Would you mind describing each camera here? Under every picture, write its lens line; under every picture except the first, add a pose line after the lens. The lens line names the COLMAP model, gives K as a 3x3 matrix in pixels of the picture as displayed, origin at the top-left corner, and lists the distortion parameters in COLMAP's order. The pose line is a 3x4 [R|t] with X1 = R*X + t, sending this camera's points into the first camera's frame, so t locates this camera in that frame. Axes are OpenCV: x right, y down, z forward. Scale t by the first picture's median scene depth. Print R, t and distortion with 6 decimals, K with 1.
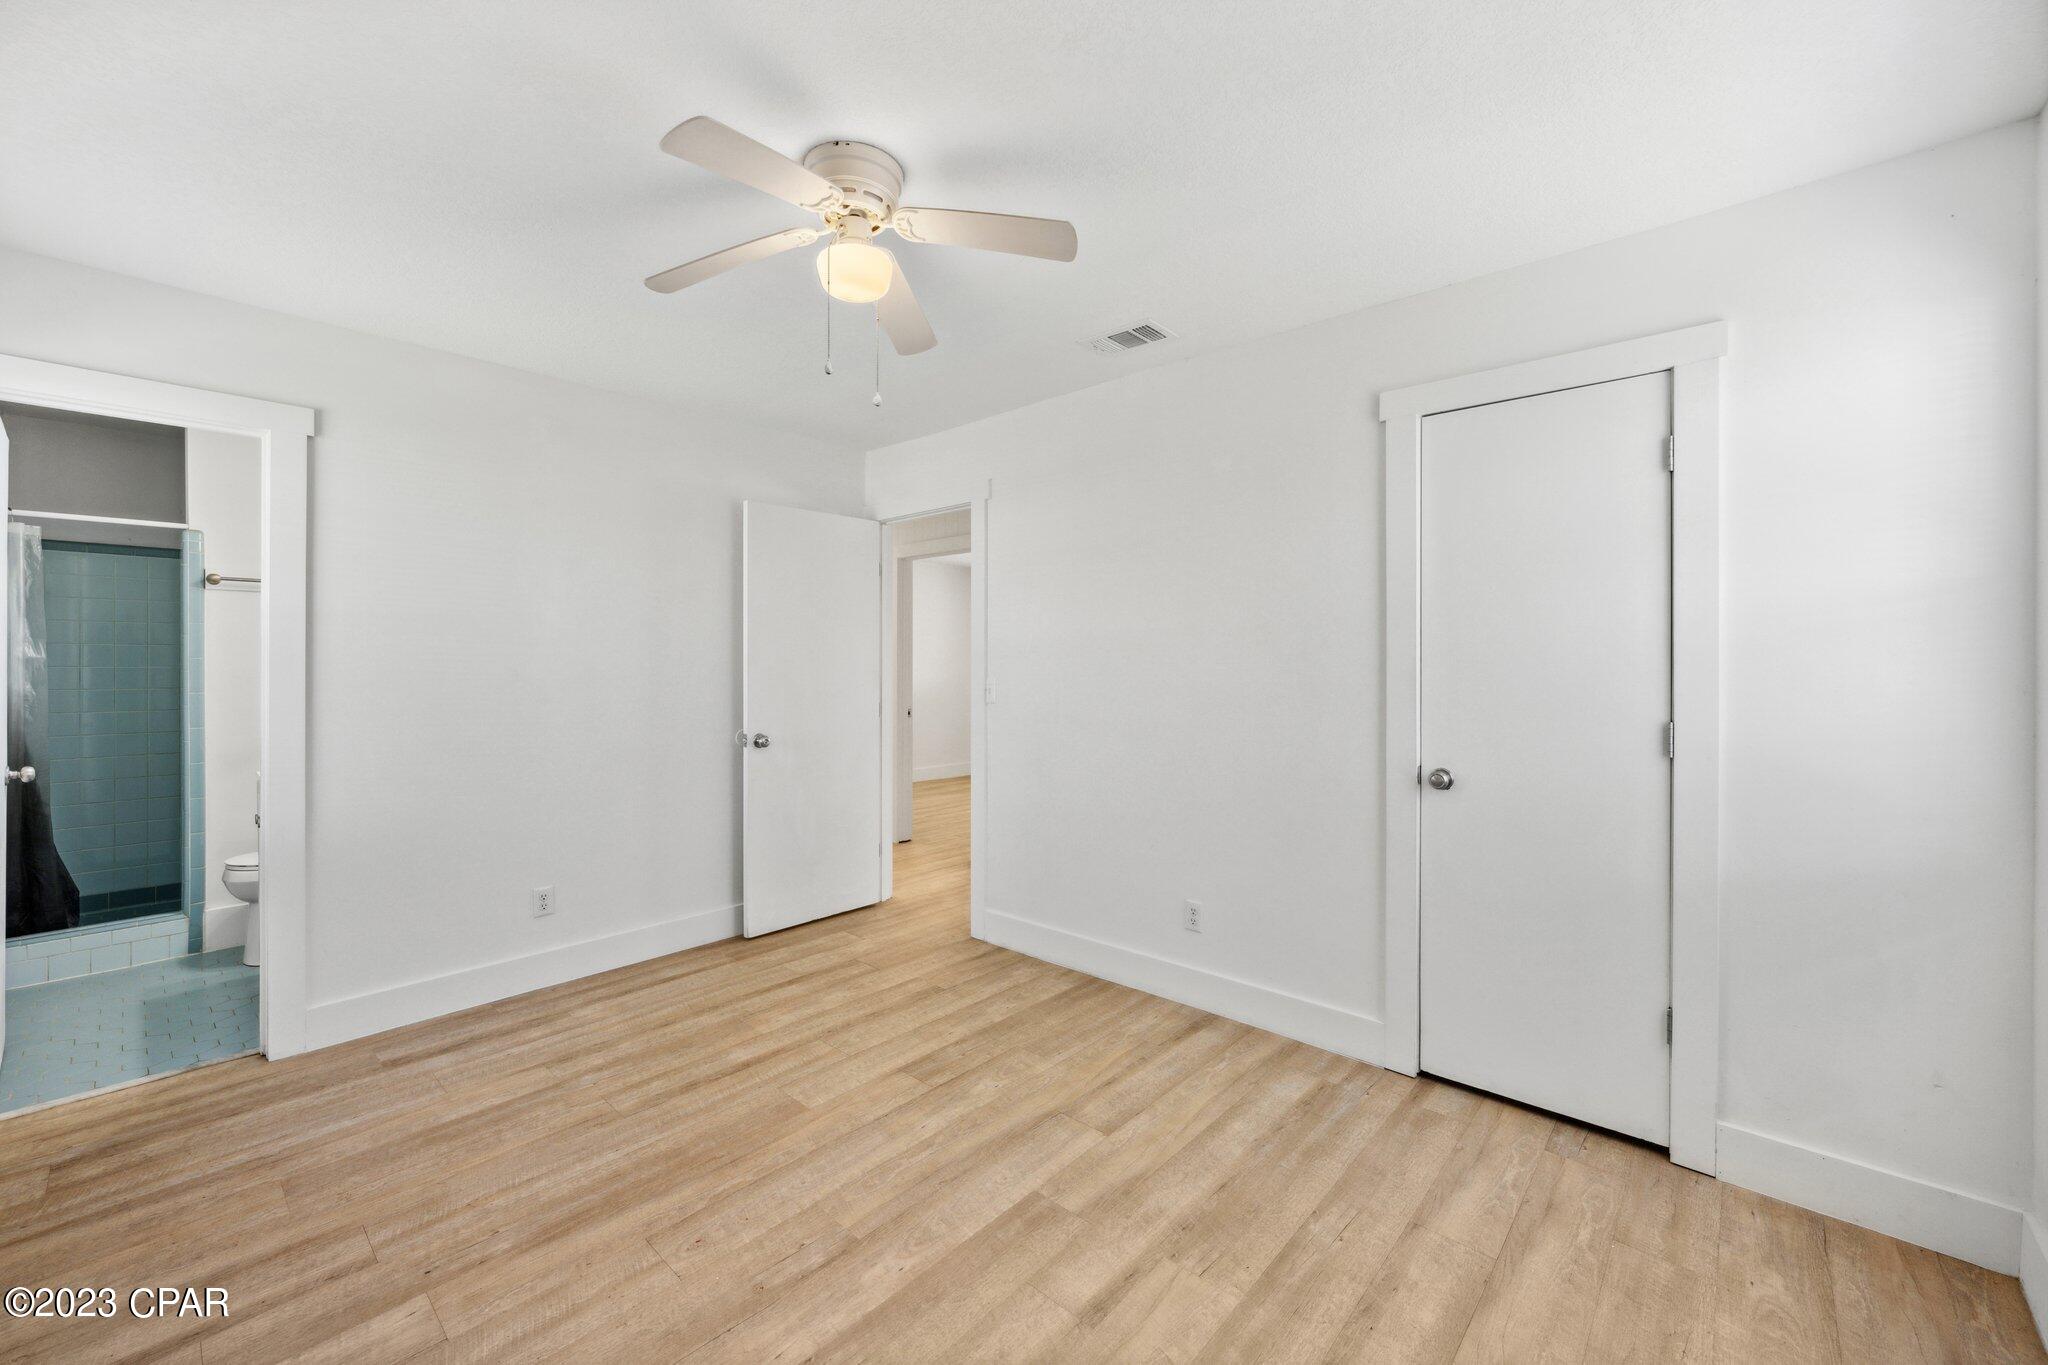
lens RADIAL K [[813.6, 0, 1023.9], [0, 813.6, 669.3], [0, 0, 1]] dist [-0.001143, -0.000124]
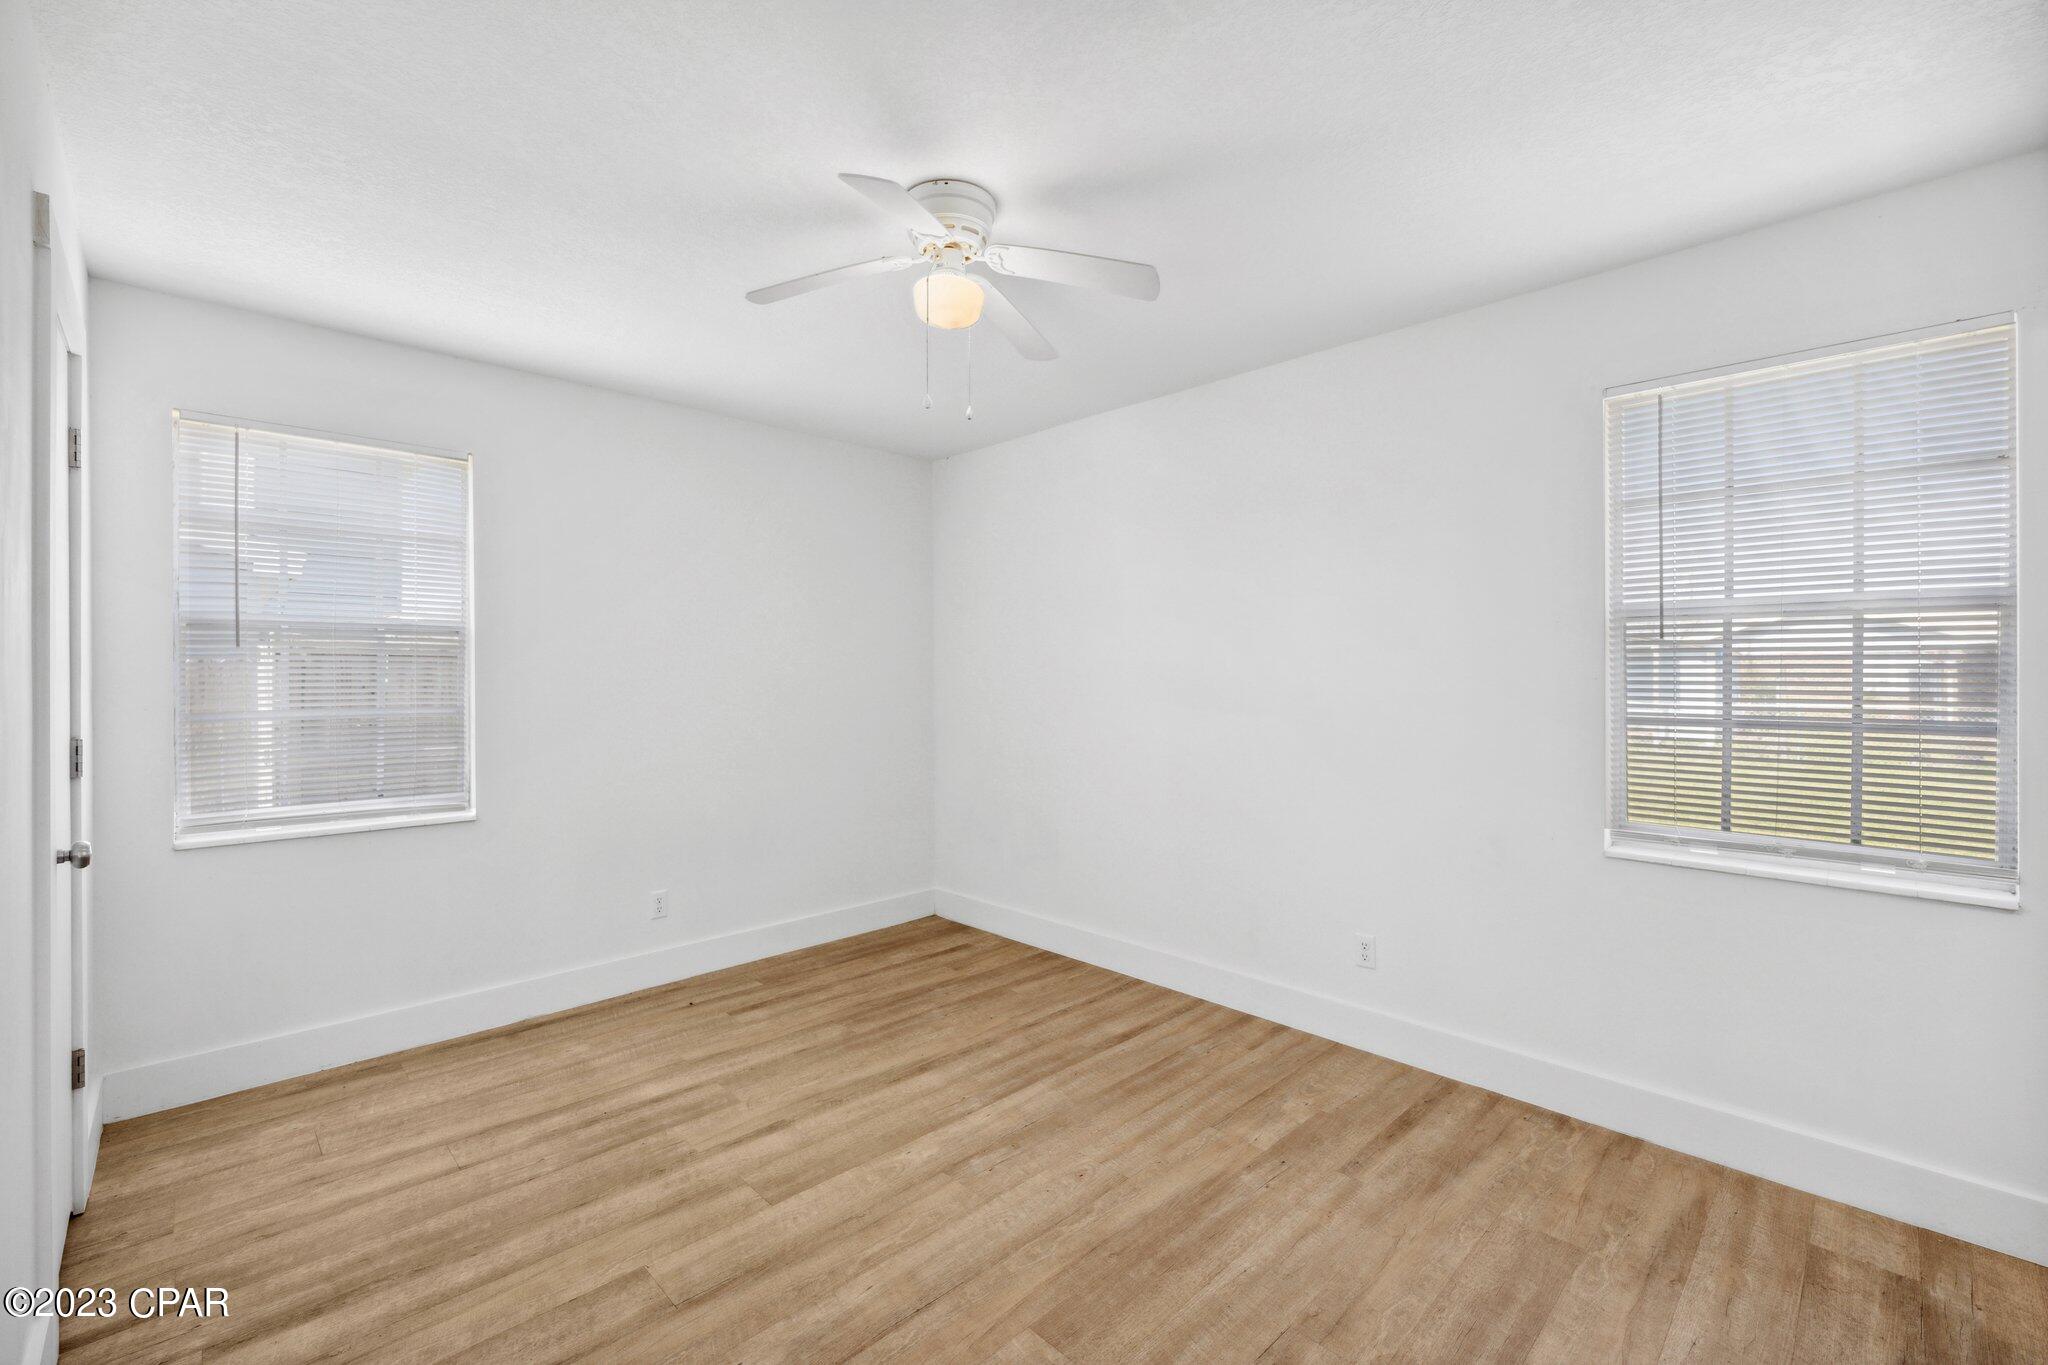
lens RADIAL K [[886.3, 0, 1025.2], [0, 886.3, 674.1], [0, 0, 1]] dist [0.000633, -0.000531]
pose [[-0.998336, 0.001147, 0.057660, -0.368119], [0.001544, 0.999975, 0.006842, -0.017251], [-0.057651, 0.006920, -0.998313, 2.107038]]
